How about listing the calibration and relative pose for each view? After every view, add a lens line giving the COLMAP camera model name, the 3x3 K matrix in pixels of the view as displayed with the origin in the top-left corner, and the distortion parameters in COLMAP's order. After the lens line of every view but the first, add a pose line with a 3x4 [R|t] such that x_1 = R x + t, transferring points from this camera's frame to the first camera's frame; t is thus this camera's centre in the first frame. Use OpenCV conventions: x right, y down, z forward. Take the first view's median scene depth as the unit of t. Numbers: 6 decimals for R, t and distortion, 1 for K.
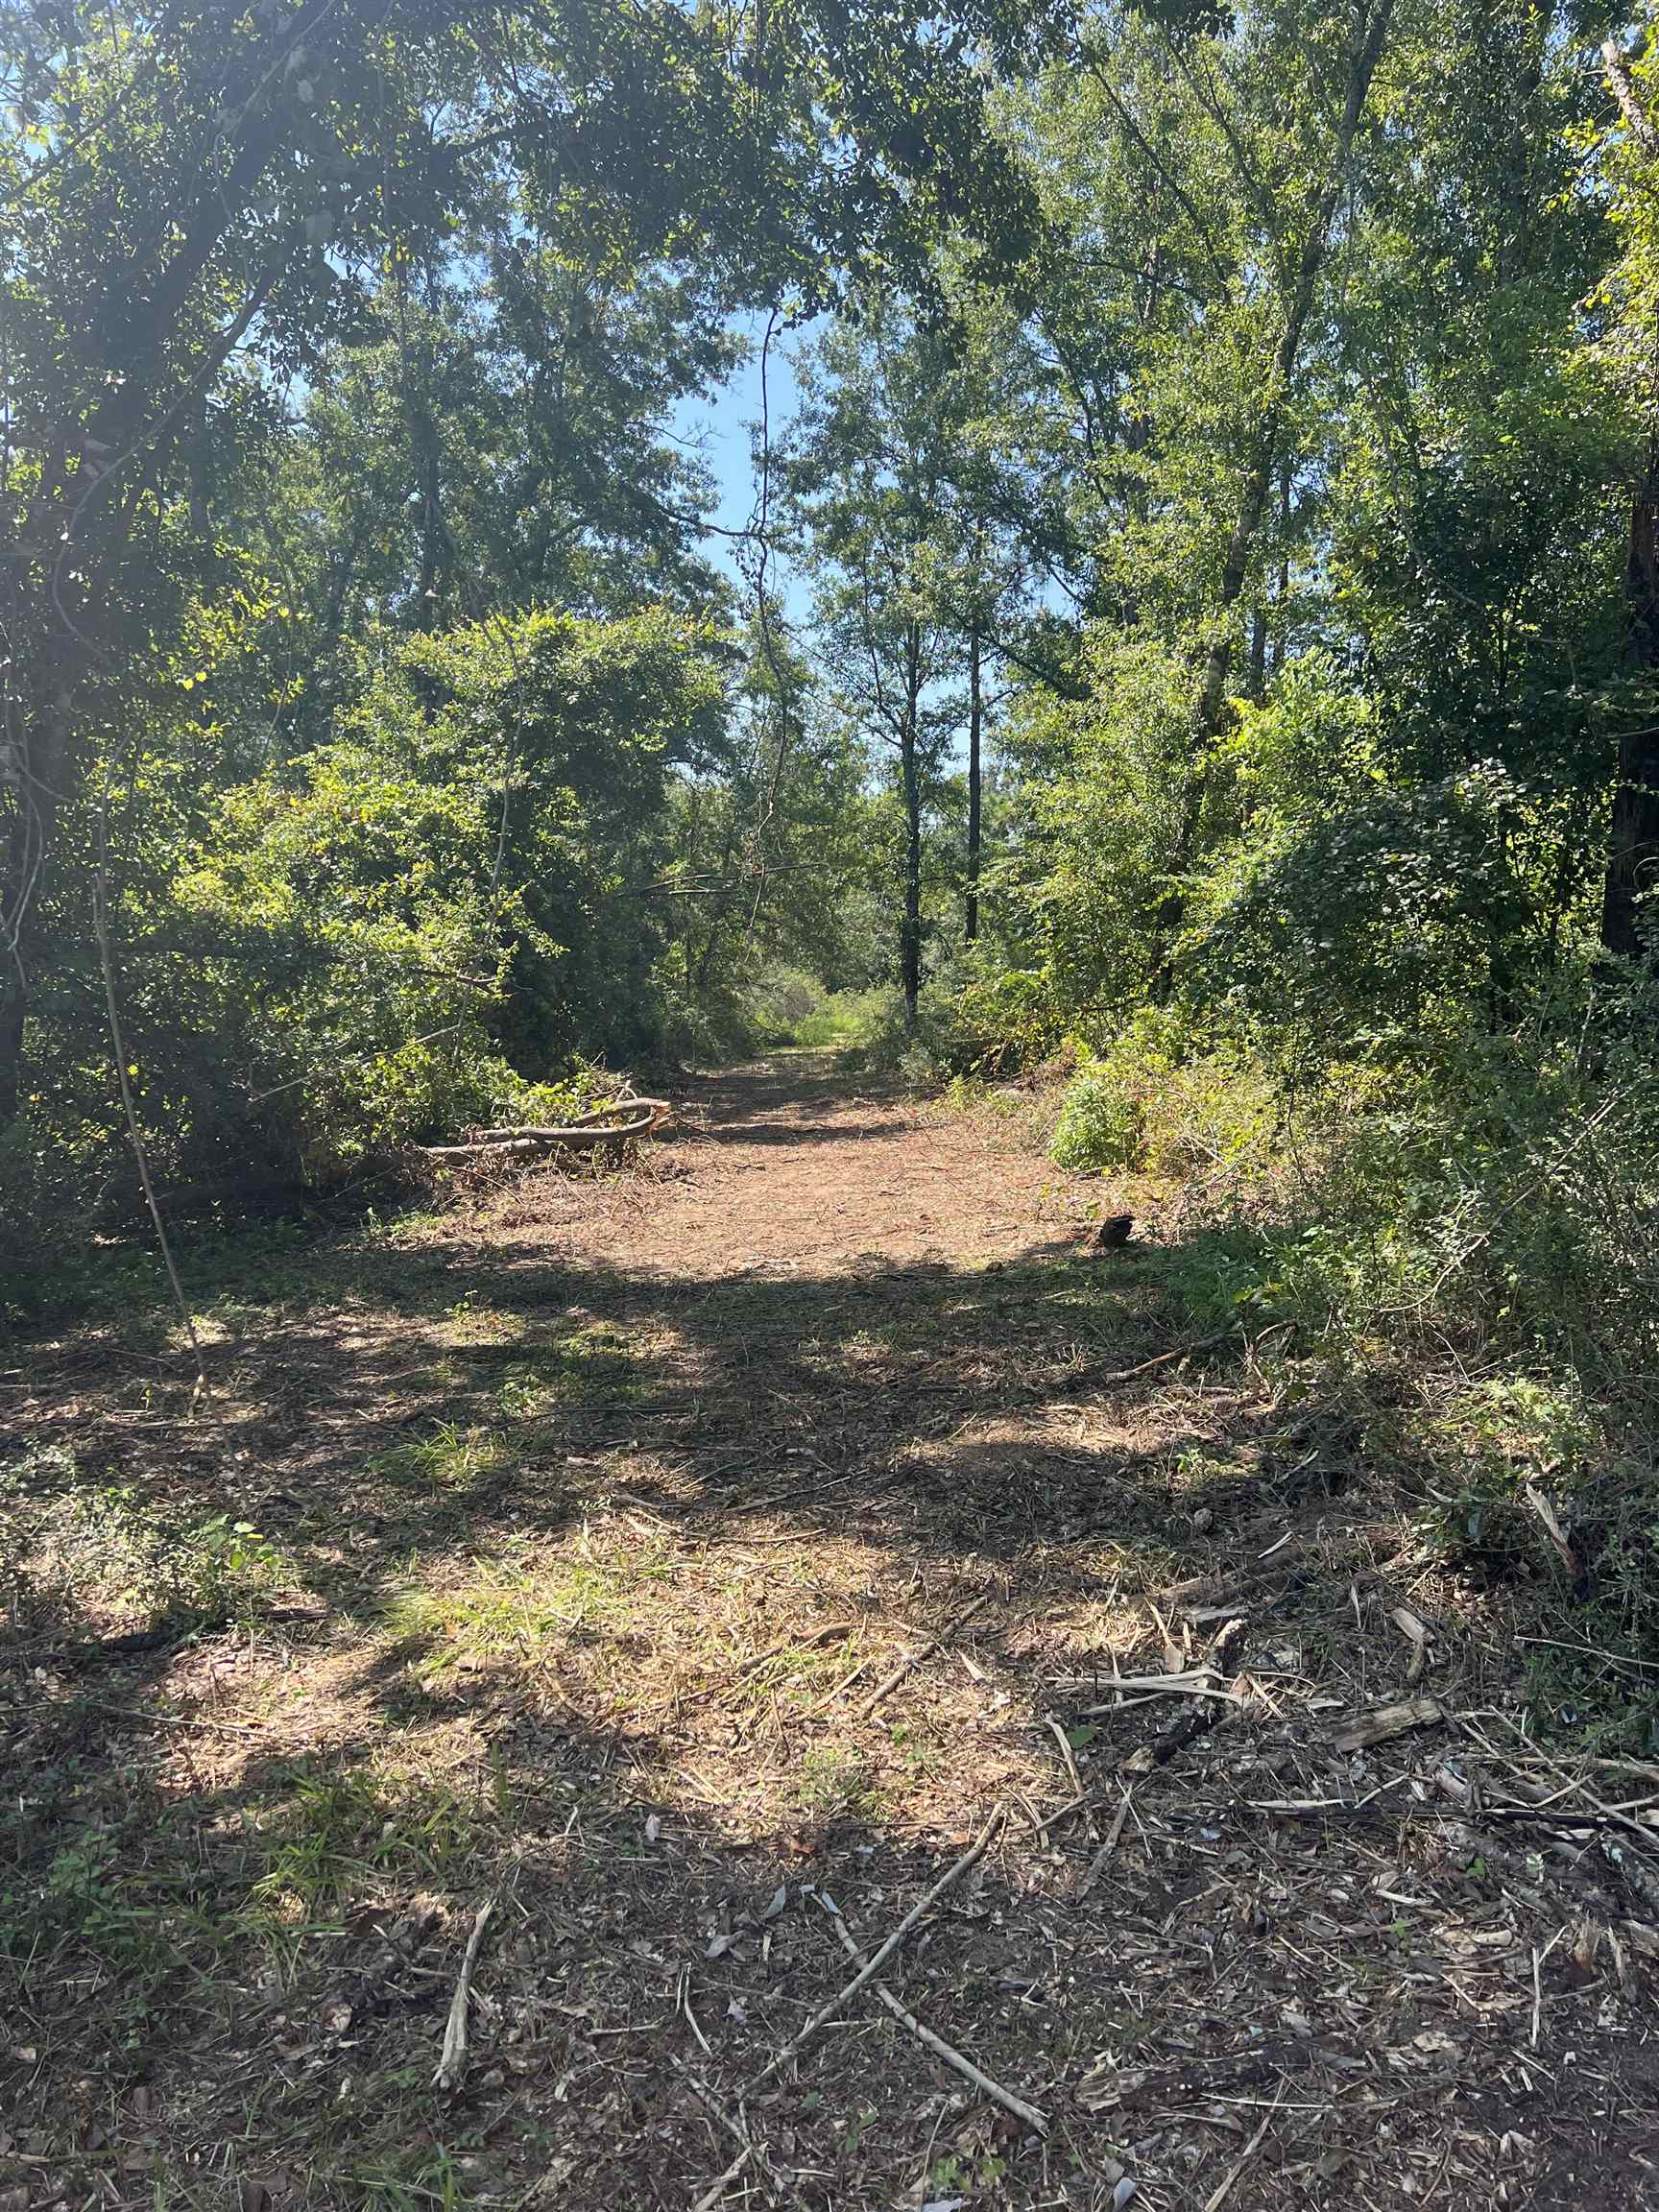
lens RADIAL K [[1660.0, 0, 822.6], [0, 1660.0, 1099.0], [0, 0, 1]] dist [0.105898, -0.203414]
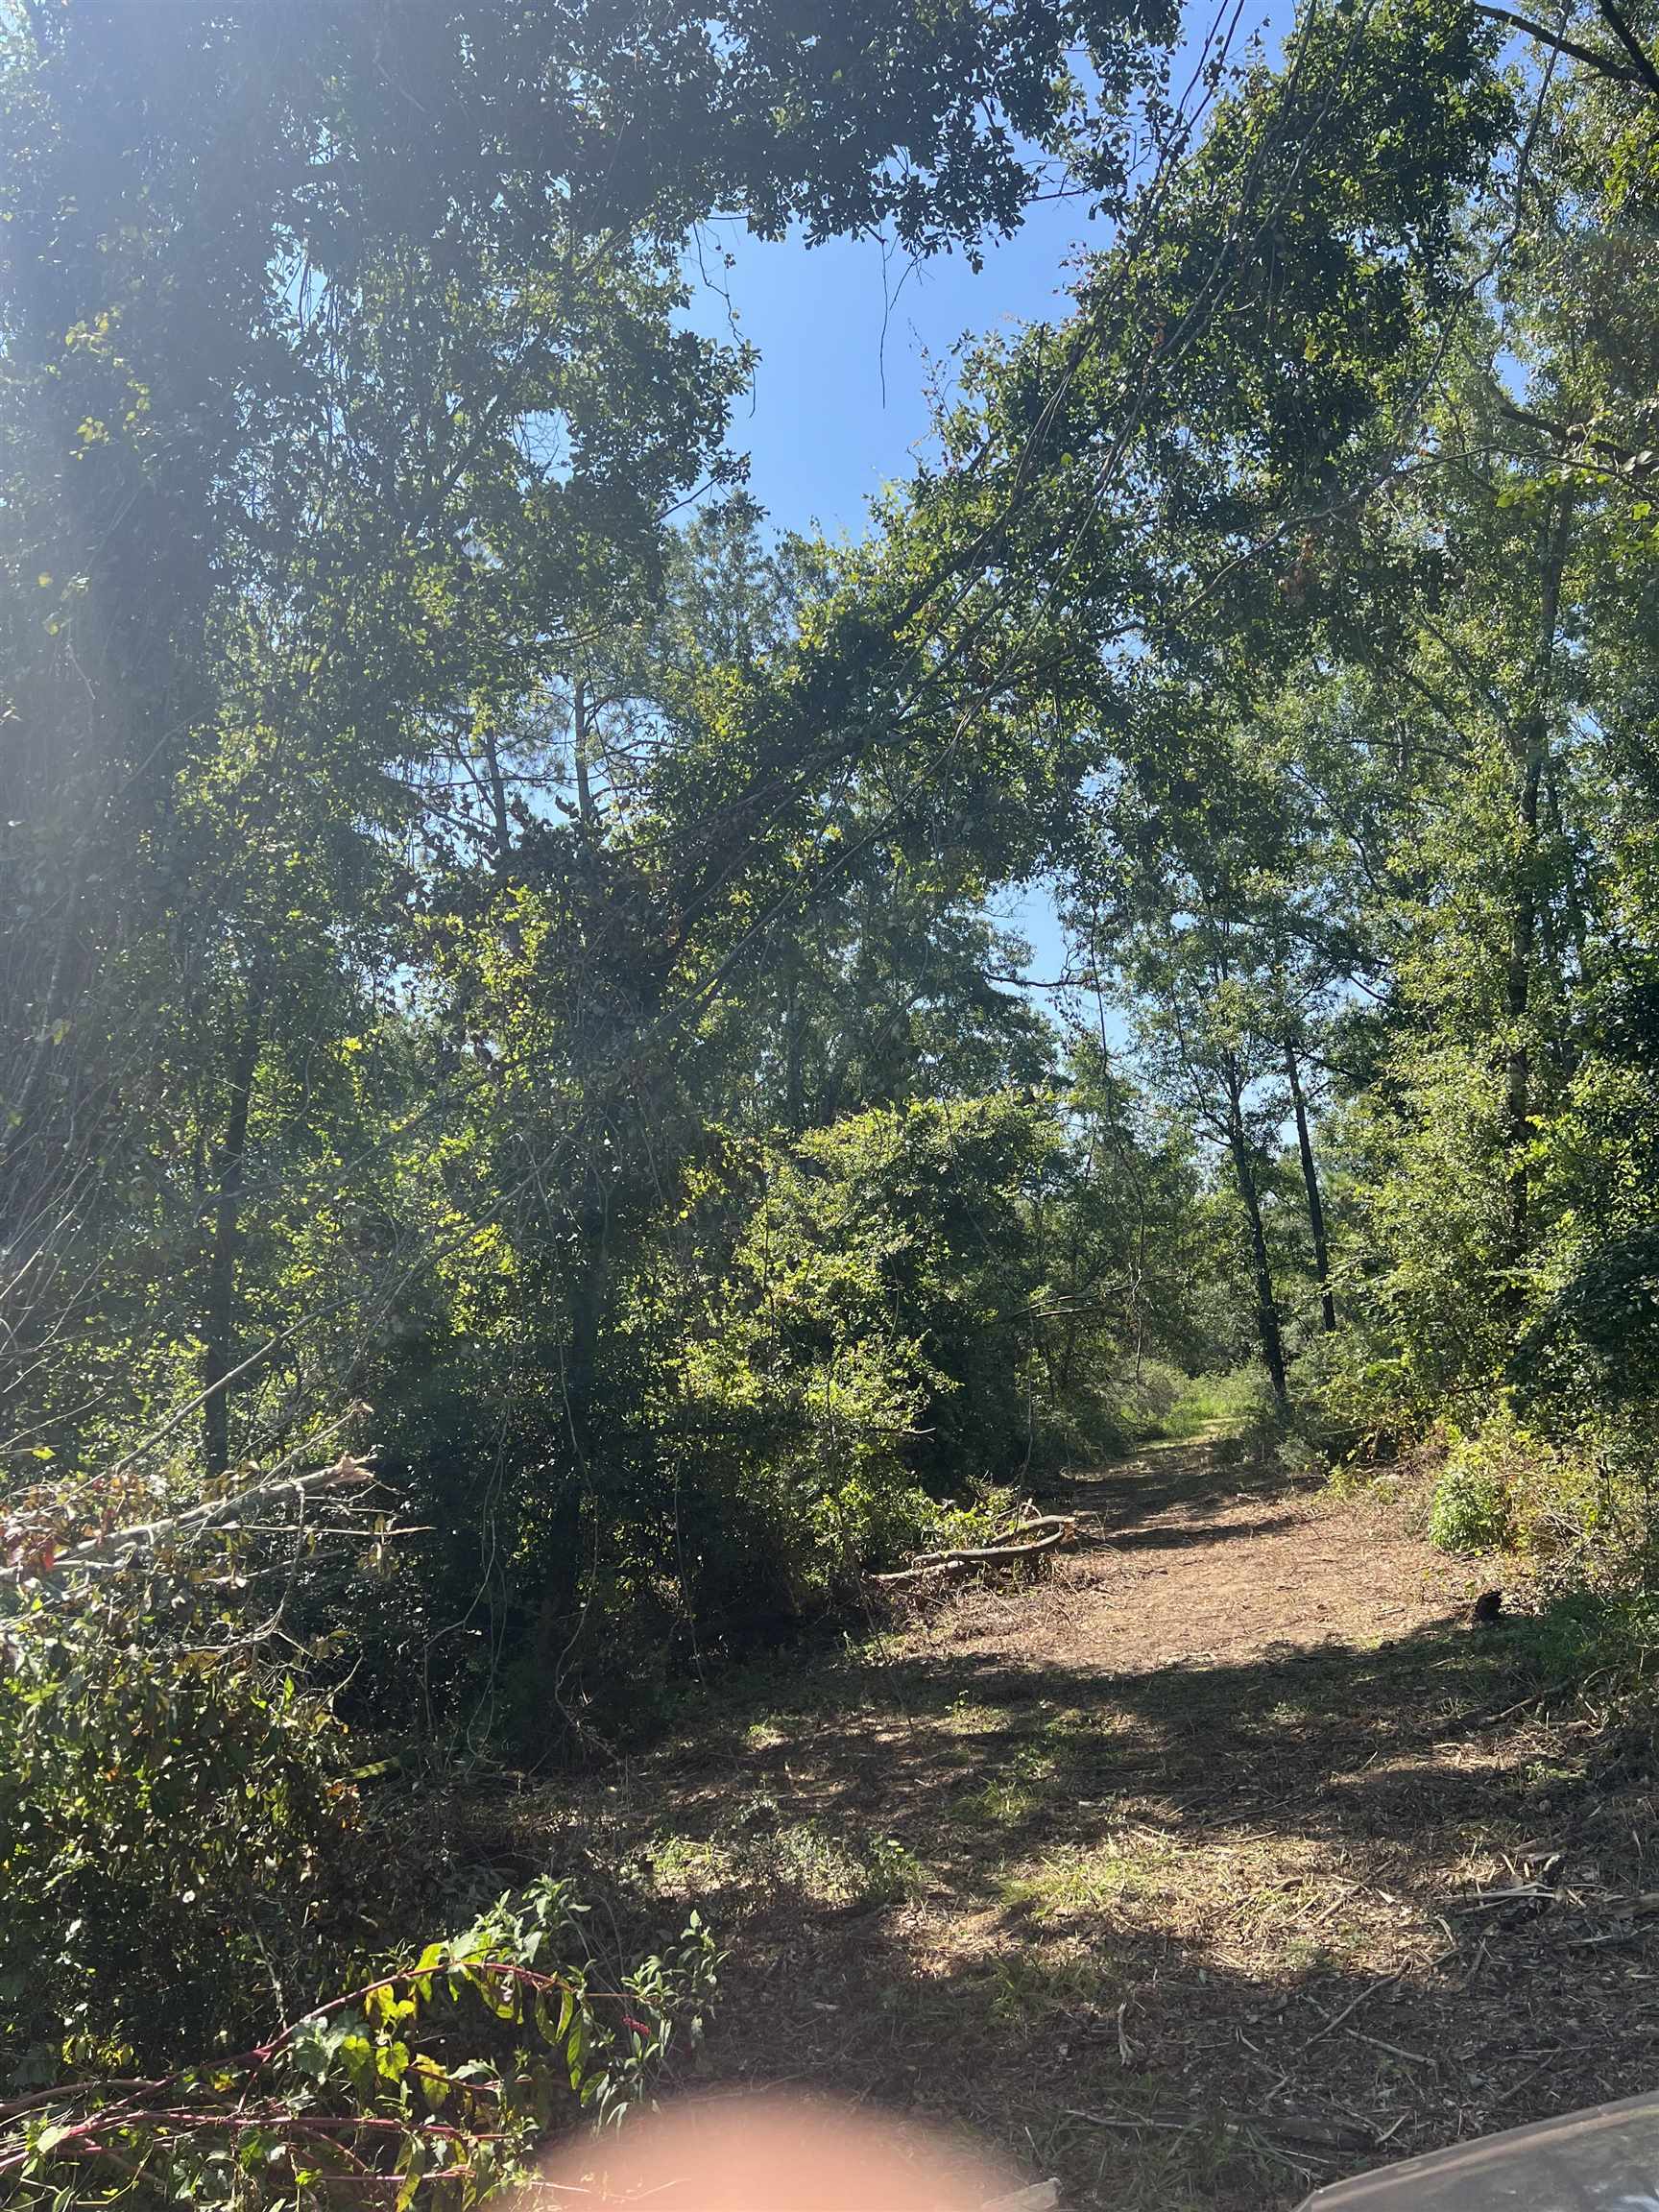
lens RADIAL K [[1660.0, 0, 822.6], [0, 1660.0, 1099.0], [0, 0, 1]] dist [0.105898, -0.203414]
pose [[0.973178, -0.133566, -0.187307, -0.006351], [0.085771, 0.966148, -0.243312, -0.009493], [0.213465, 0.220721, 0.951691, -0.164078]]
